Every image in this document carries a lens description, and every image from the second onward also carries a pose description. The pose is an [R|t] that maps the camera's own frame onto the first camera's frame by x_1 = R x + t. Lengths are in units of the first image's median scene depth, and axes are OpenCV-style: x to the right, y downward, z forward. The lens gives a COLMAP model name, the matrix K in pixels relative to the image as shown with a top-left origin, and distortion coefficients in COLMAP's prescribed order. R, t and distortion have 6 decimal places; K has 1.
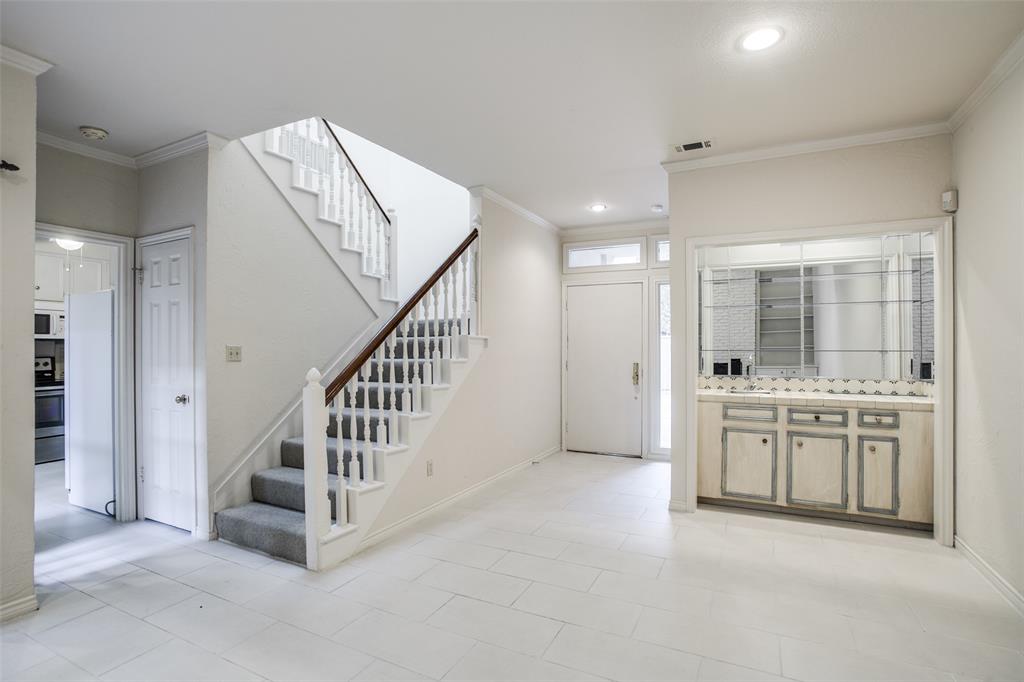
lens RADIAL K [[502.8, 0, 509.9], [0, 502.8, 343.3], [0, 0, 1]] dist [-0.069277, 0.032215]
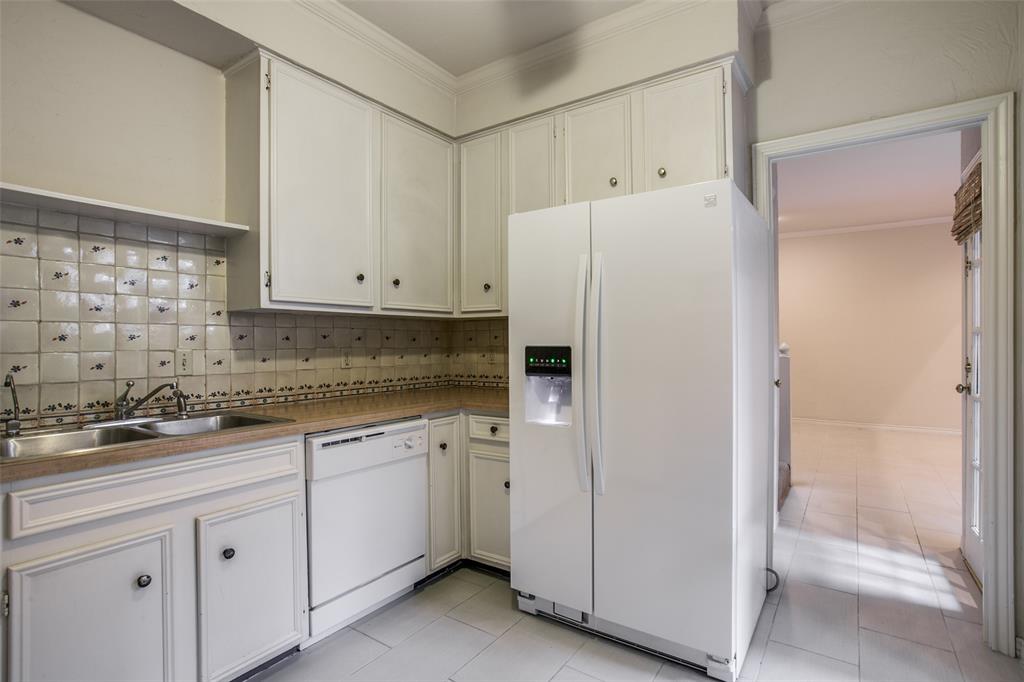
lens RADIAL K [[507.7, 0, 517.5], [0, 507.7, 343.3], [0, 0, 1]] dist [-0.065732, 0.037065]
pose [[0.128768, -0.003562, 0.991668, -1.484162], [0.000133, 0.999994, 0.003574, 0.037868], [-0.991675, -0.000328, 0.128768, 1.237153]]
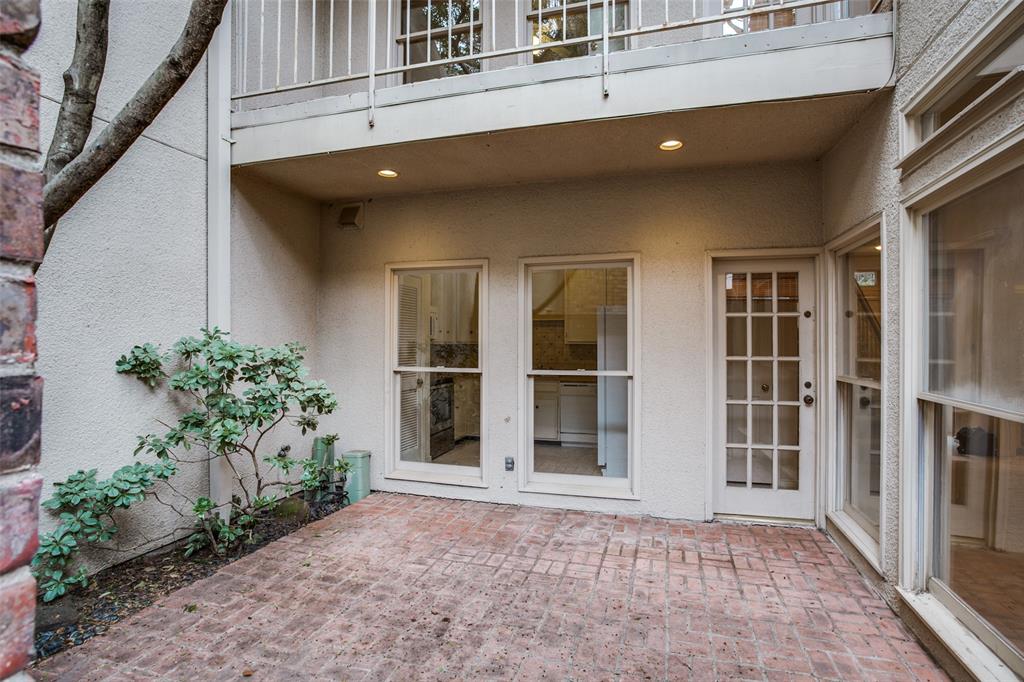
lens RADIAL K [[507.7, 0, 517.5], [0, 507.7, 343.3], [0, 0, 1]] dist [-0.065732, 0.037065]
pose [[0.983441, 0.002456, 0.181212, -1.480700], [-0.003672, 0.999973, 0.006374, -0.013168], [-0.181191, -0.006934, 0.983423, -0.220957]]
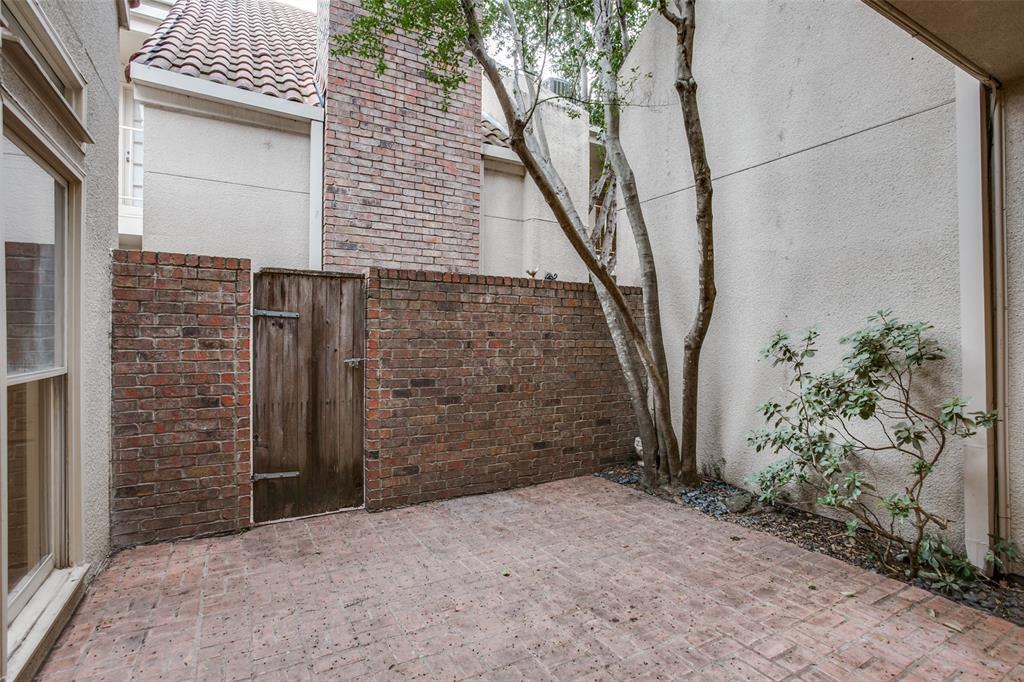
lens RADIAL K [[501.8, 0, 513.5], [0, 501.8, 342.6], [0, 0, 1]] dist [-0.069148, 0.036505]
pose [[-0.550003, 0.005093, -0.835147, -0.869187], [0.004401, 0.999985, 0.003200, 0.017035], [0.835151, -0.001915, -0.550017, 0.694689]]
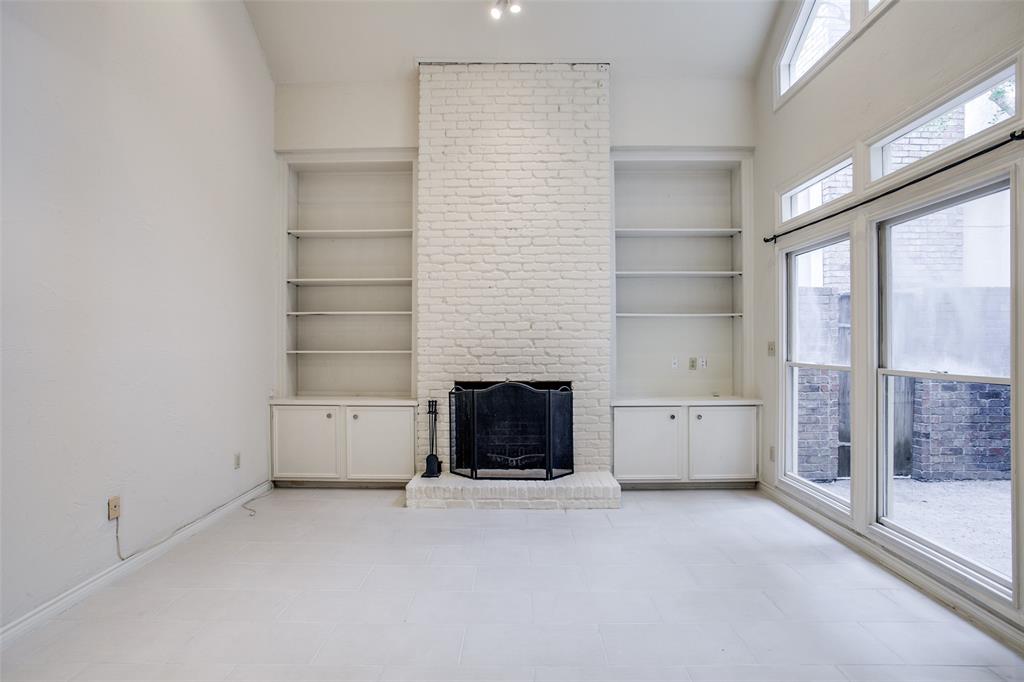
lens RADIAL K [[501.8, 0, 513.5], [0, 501.8, 342.6], [0, 0, 1]] dist [-0.069148, 0.036505]
pose [[-0.895556, 0.006407, -0.444903, -0.048129], [0.008128, 0.999965, -0.001961, 0.002747], [0.444875, -0.005373, -0.895576, 0.544771]]
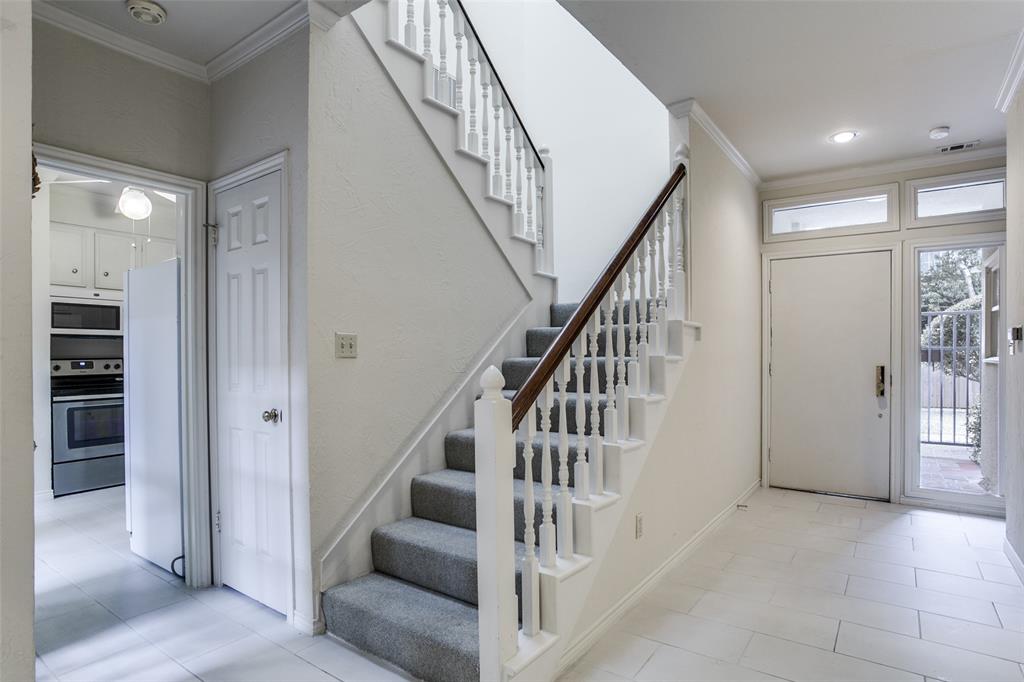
lens RADIAL K [[547.3, 0, 527.2], [0, 547.3, 353.4], [0, 0, 1]] dist [-0.074714, 0.038841]
pose [[0.990622, -0.001574, -0.136623, -0.212820], [0.002620, 0.999969, 0.007476, 0.024234], [0.136607, -0.007763, 0.990595, 0.305942]]
